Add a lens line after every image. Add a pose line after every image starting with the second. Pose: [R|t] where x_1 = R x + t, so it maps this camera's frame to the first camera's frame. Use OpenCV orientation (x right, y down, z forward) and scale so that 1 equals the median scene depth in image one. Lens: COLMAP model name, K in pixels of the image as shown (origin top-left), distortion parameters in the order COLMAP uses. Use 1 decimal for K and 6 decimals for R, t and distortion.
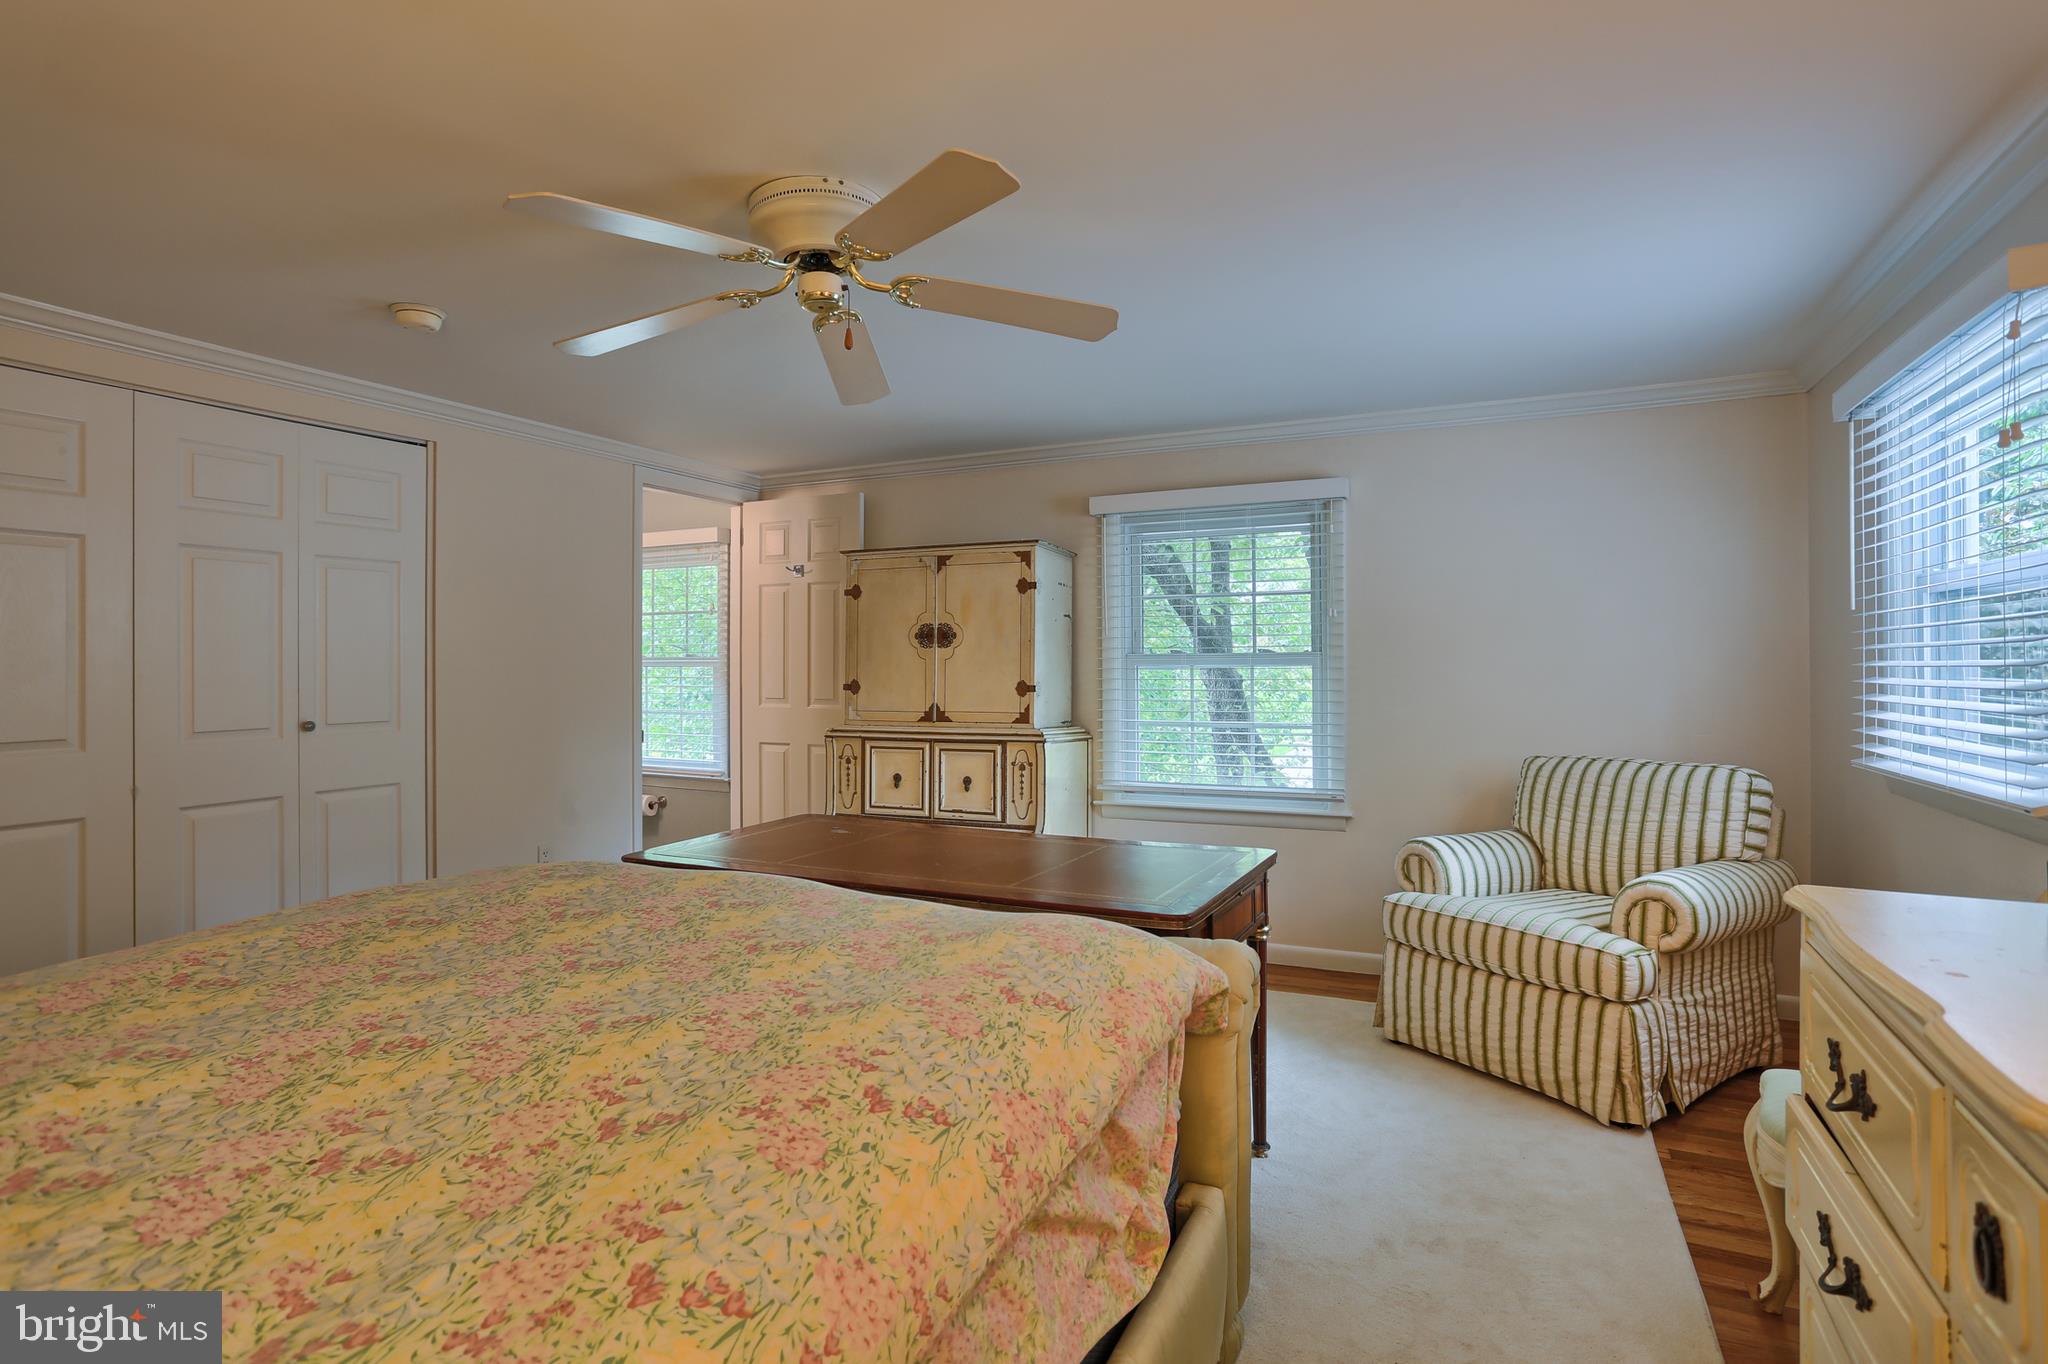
lens RADIAL K [[1038.4, 0, 1025.4], [0, 1038.4, 674.8], [0, 0, 1]] dist [-0.004050, 0.002617]
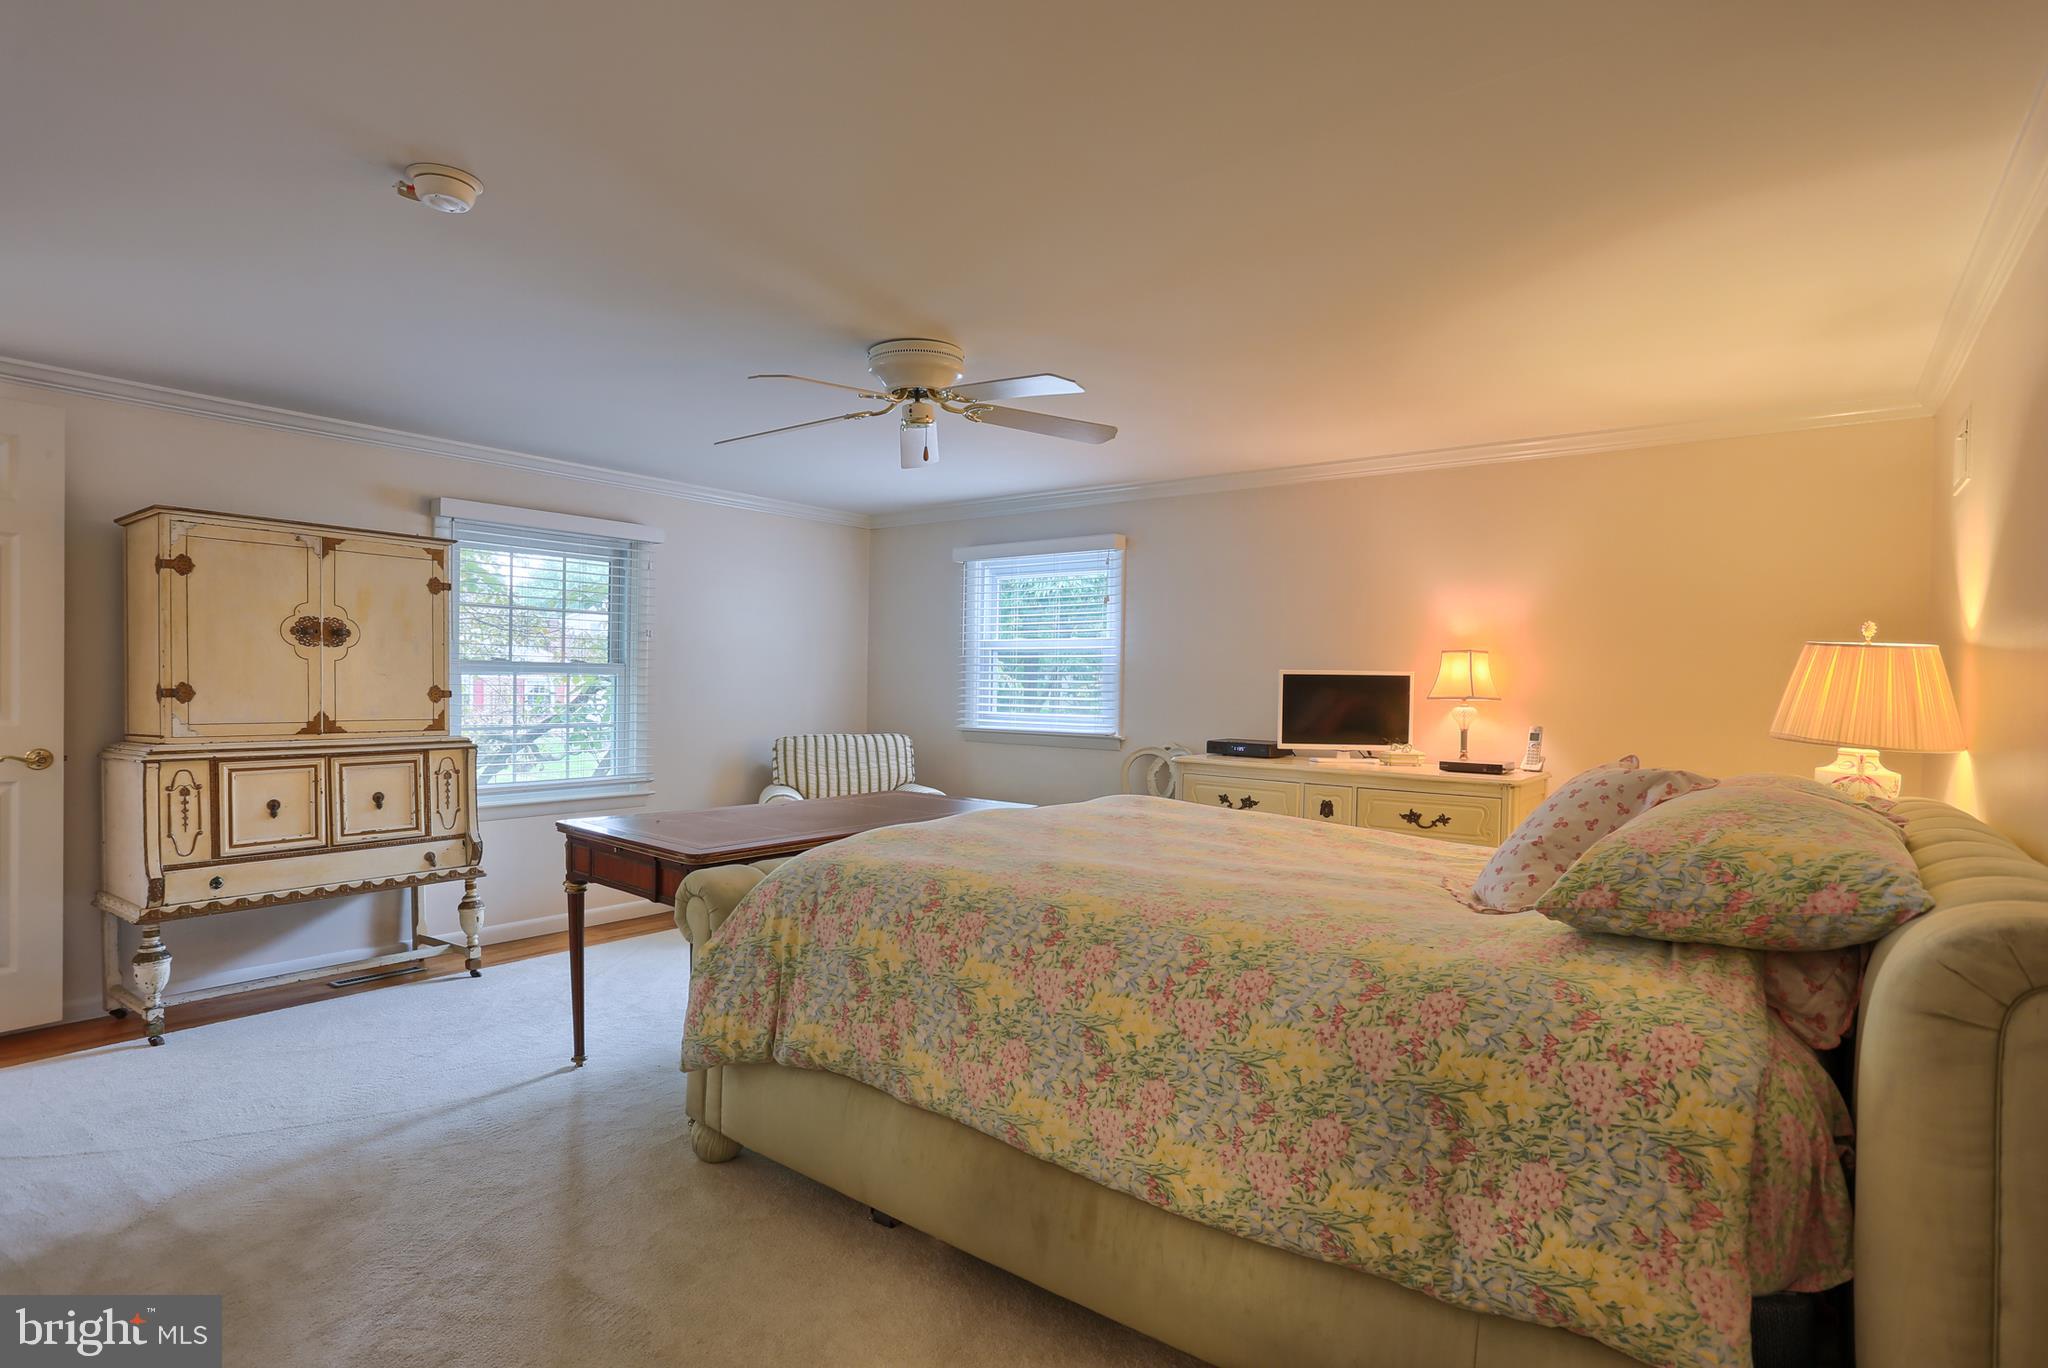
lens RADIAL K [[1038.4, 0, 1024.7], [0, 1038.4, 696.6], [0, 0, 1]] dist [-0.004050, 0.002617]
pose [[0.230856, -0.004569, 0.972977, -0.781667], [-0.004170, 0.999975, 0.005685, 0.007992], [-0.972979, -0.005370, 0.230831, 0.248982]]
